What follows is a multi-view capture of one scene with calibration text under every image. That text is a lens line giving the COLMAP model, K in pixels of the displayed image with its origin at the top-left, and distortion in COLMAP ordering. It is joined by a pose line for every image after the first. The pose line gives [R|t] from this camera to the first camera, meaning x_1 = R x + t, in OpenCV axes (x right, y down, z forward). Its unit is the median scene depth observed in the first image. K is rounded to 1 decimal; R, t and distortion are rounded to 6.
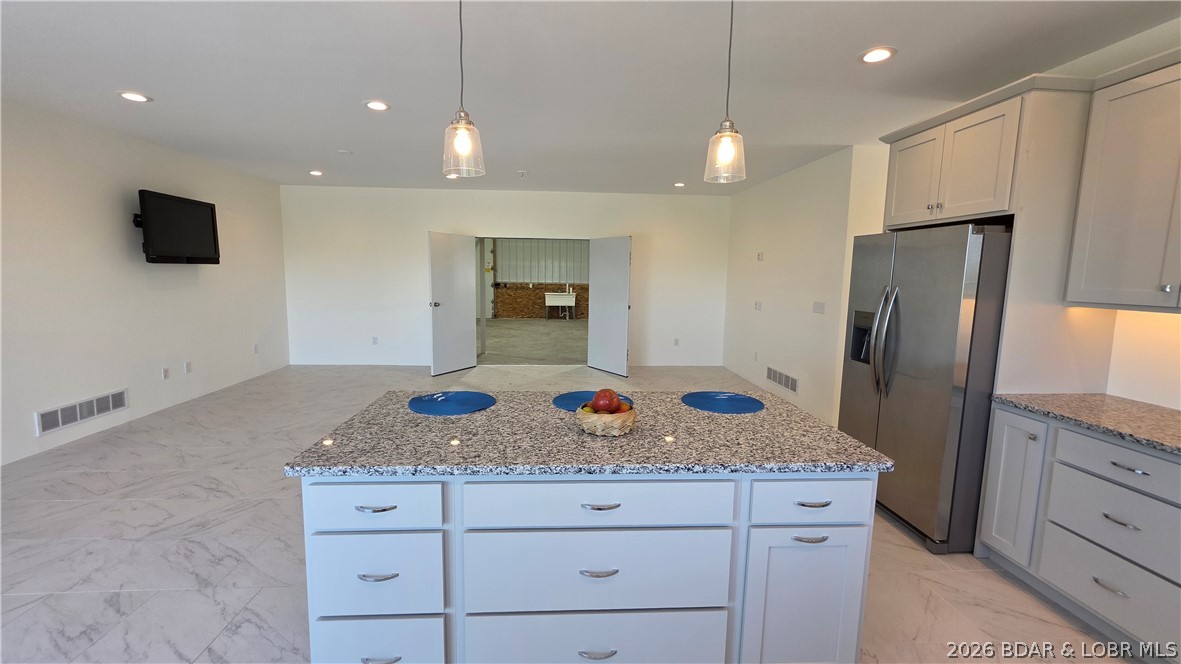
lens RADIAL K [[472.8, 0, 586.7], [0, 472.8, 328.4], [0, 0, 1]] dist [-0.000369, 0.000059]
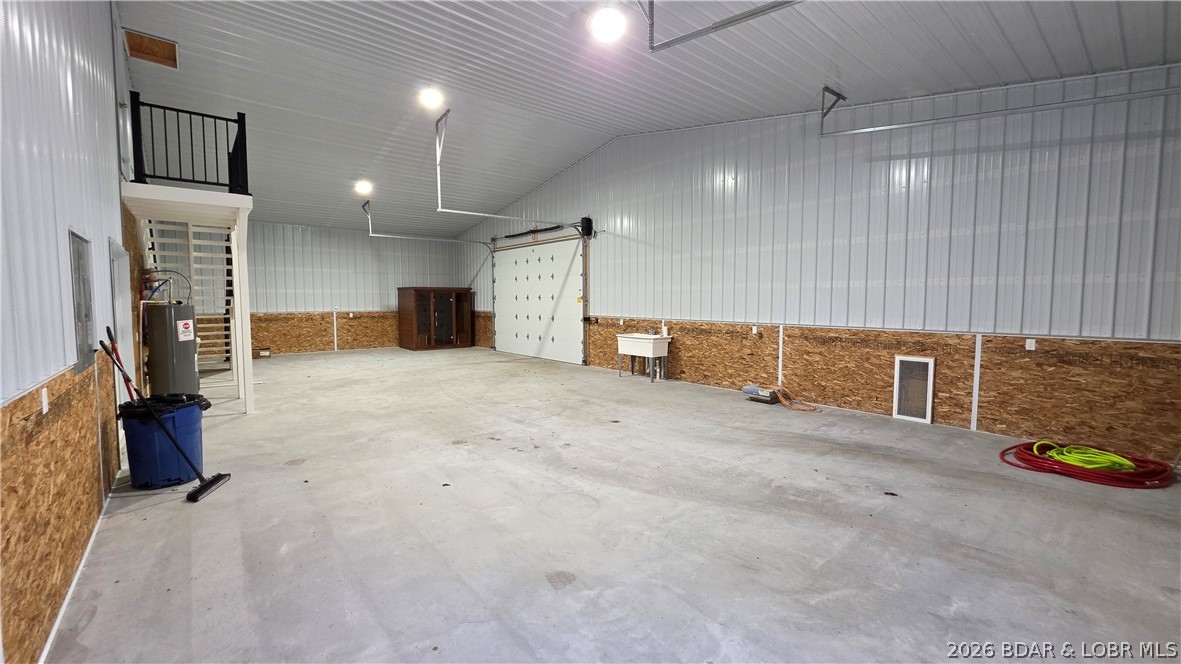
lens RADIAL K [[472.8, 0, 586.7], [0, 472.8, 328.4], [0, 0, 1]] dist [-0.000369, 0.000059]
pose [[0.593867, 0.032546, -0.803905, 0.654058], [-0.084277, 0.996201, -0.021926, -0.103511], [0.800137, 0.080772, 0.594353, 0.934328]]
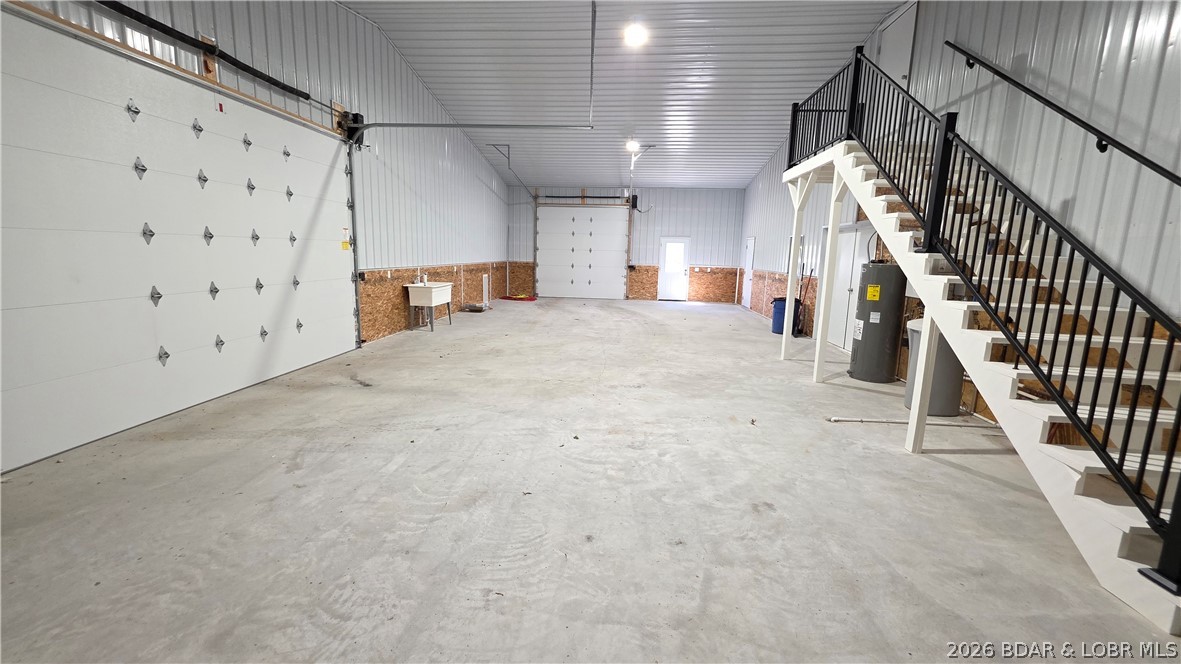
lens RADIAL K [[472.8, 0, 586.7], [0, 472.8, 328.4], [0, 0, 1]] dist [-0.000369, 0.000059]
pose [[0.150654, -0.171148, 0.973659, -1.031855], [0.094591, 0.982877, 0.158132, -0.155437], [-0.984051, 0.068276, 0.164263, 1.154018]]
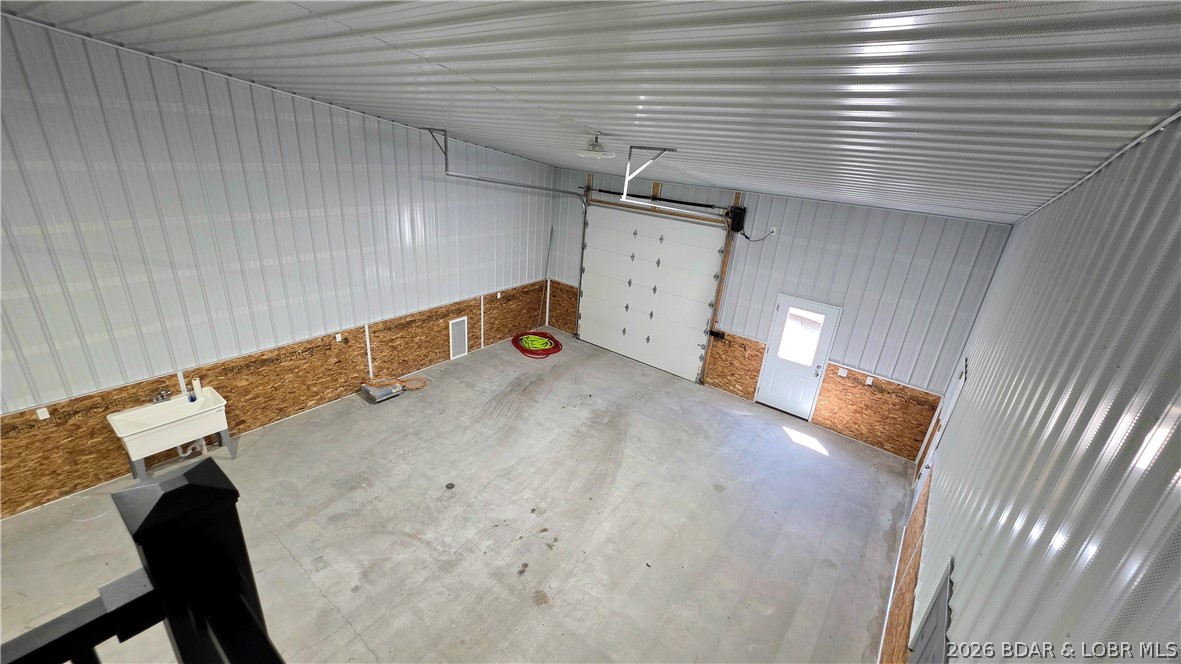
lens RADIAL K [[472.8, 0, 586.7], [0, 472.8, 328.4], [0, 0, 1]] dist [-0.000369, 0.000059]
pose [[0.659617, -0.246938, 0.709878, -0.144385], [0.026367, 0.951508, 0.306491, -0.398014], [-0.751139, -0.183449, 0.634142, 0.852834]]
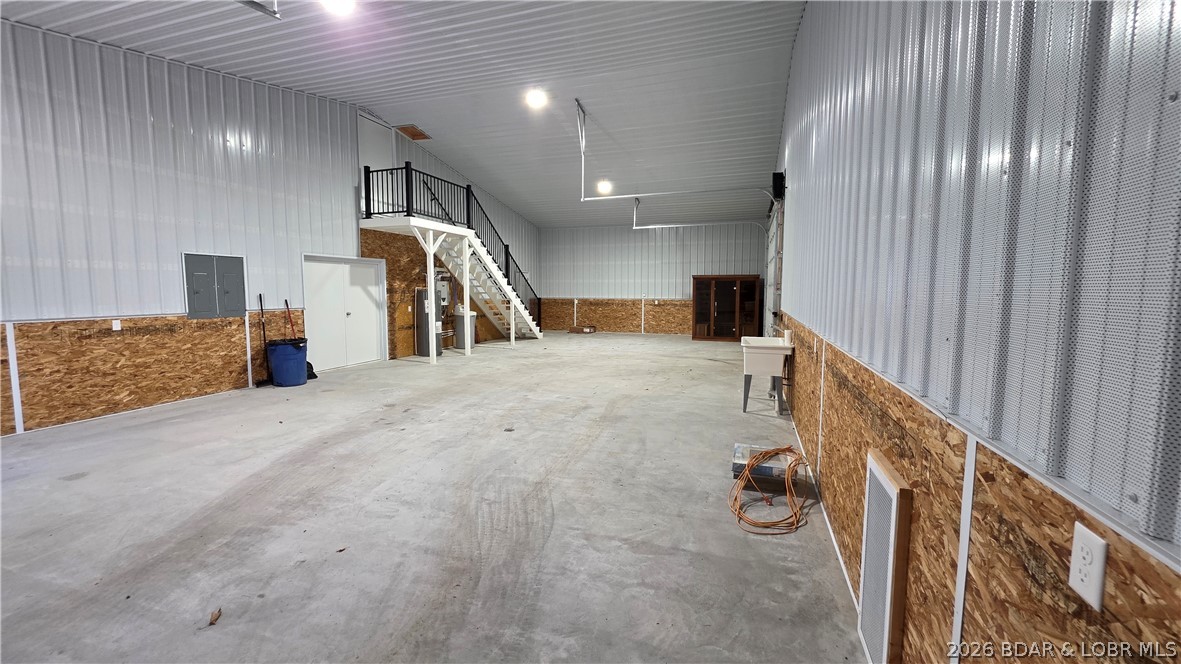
lens RADIAL K [[472.8, 0, 586.7], [0, 472.8, 328.4], [0, 0, 1]] dist [-0.000369, 0.000059]
pose [[-0.376301, 0.059599, -0.924578, 0.625886], [-0.116911, 0.986898, 0.111198, -0.184212], [0.919091, 0.149937, -0.364403, 1.648211]]
